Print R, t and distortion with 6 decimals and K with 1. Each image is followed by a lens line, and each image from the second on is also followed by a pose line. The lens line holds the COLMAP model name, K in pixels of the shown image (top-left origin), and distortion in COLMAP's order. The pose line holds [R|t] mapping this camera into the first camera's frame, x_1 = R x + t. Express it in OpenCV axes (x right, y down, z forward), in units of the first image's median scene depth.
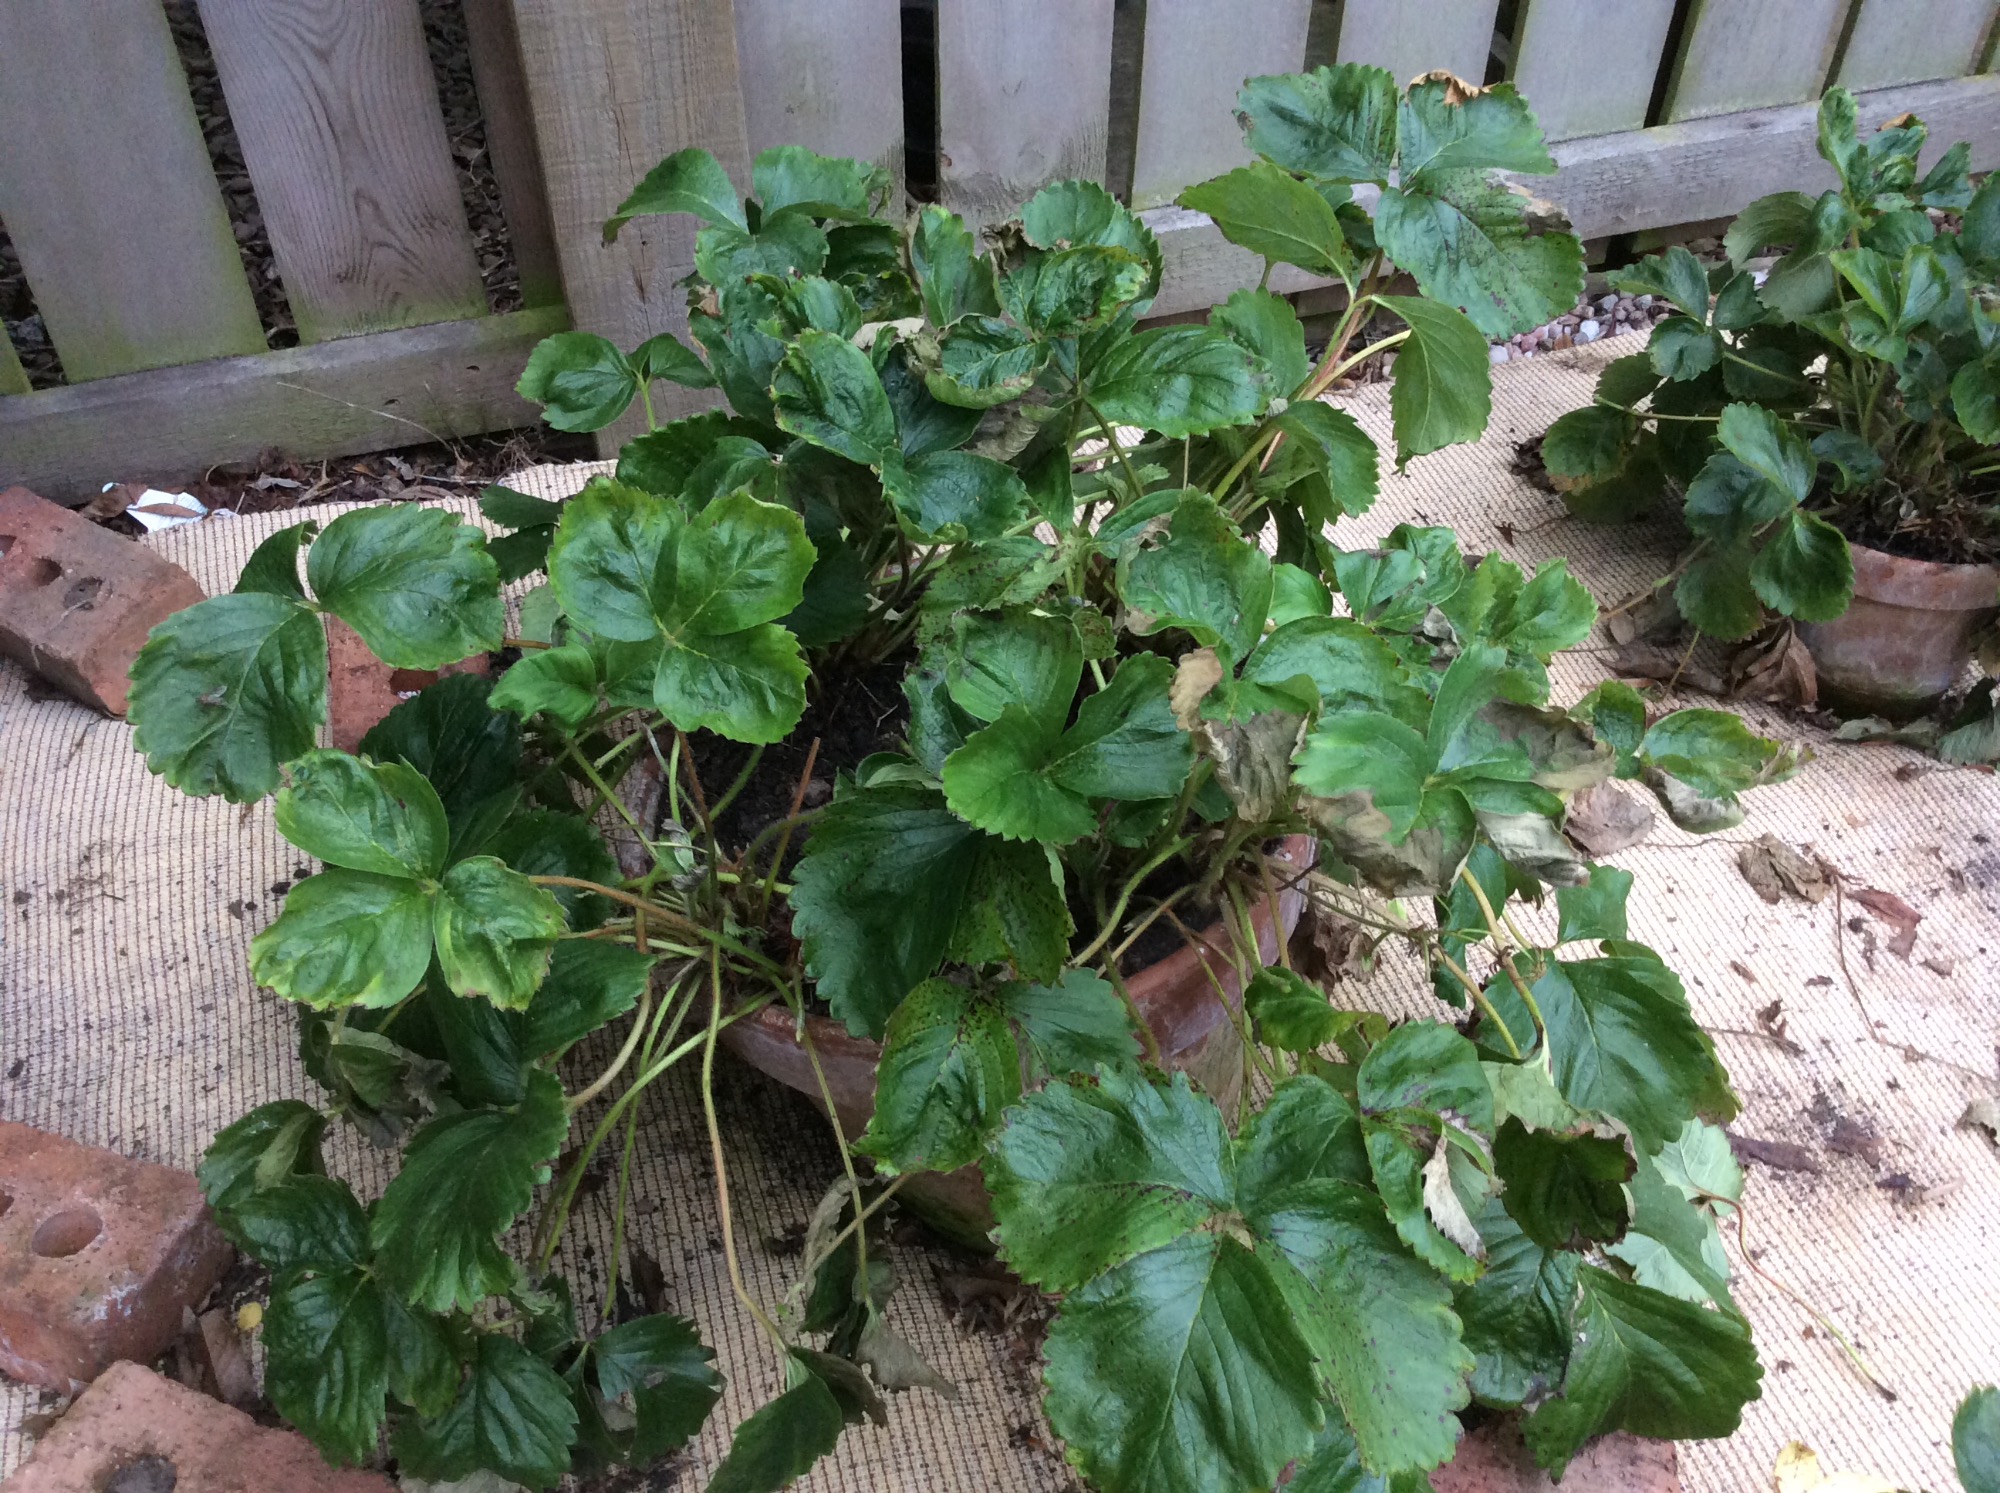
lens RADIAL K [[1826.1, 0, 1000.0], [0, 1826.1, 746.5], [0, 0, 1]] dist [0.110360, -0.318873]
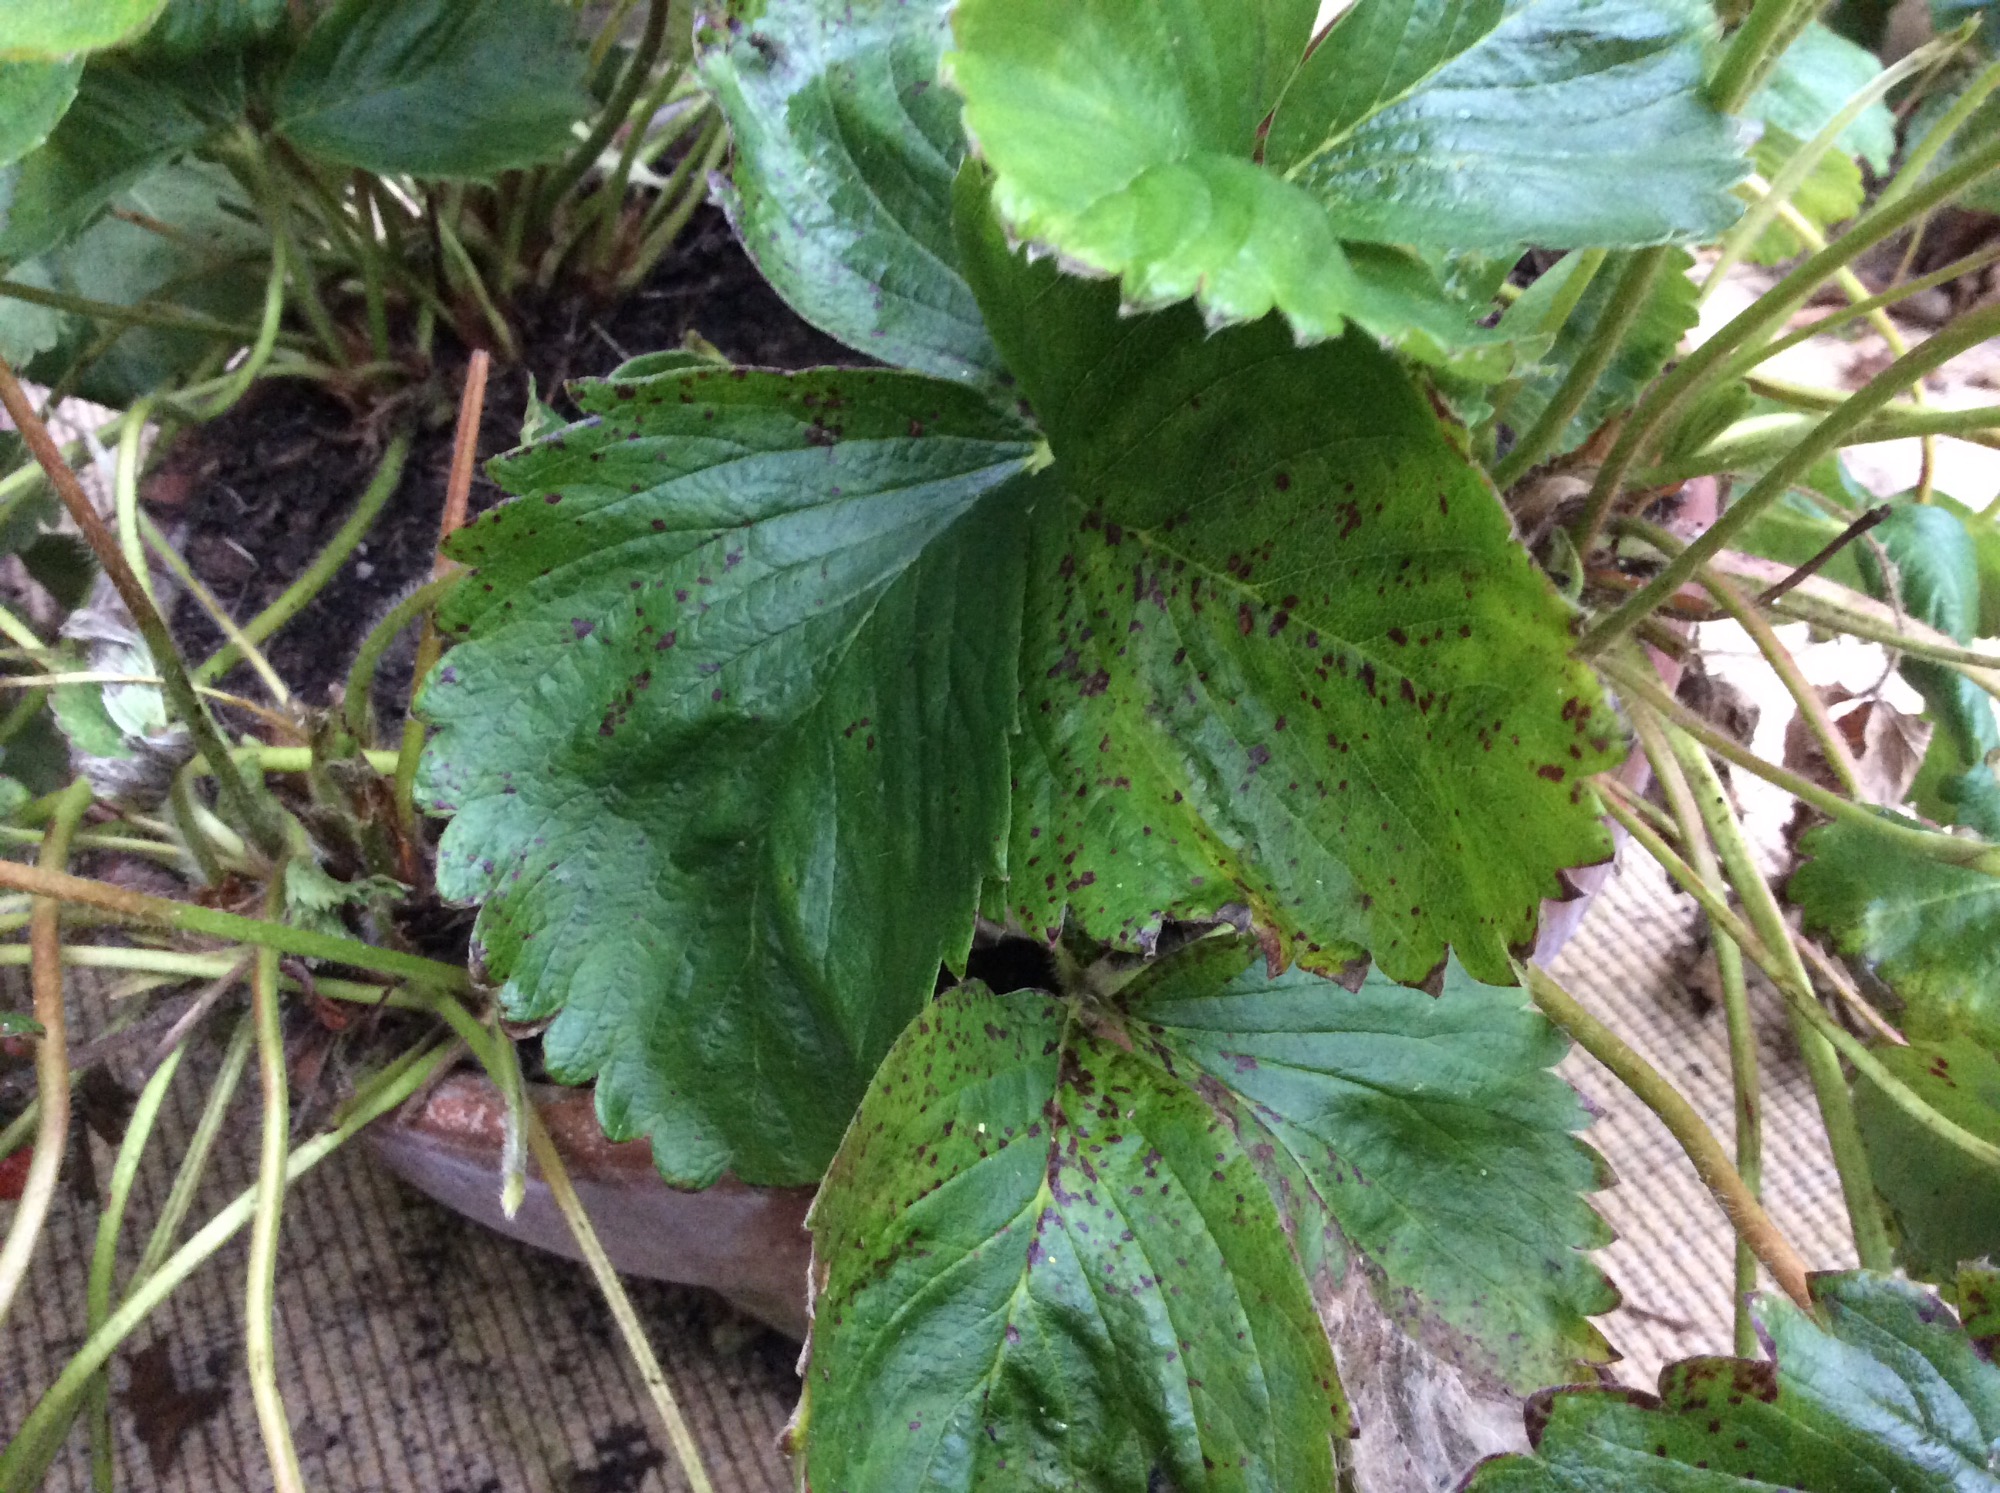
lens RADIAL K [[1826.1, 0, 1000.0], [0, 1826.1, 746.5], [0, 0, 1]] dist [0.110360, -0.318873]
pose [[0.987195, -0.121718, 0.103103, -0.046203], [0.114675, 0.990812, 0.071710, 0.062452], [-0.110884, -0.058968, 0.992082, 0.641319]]
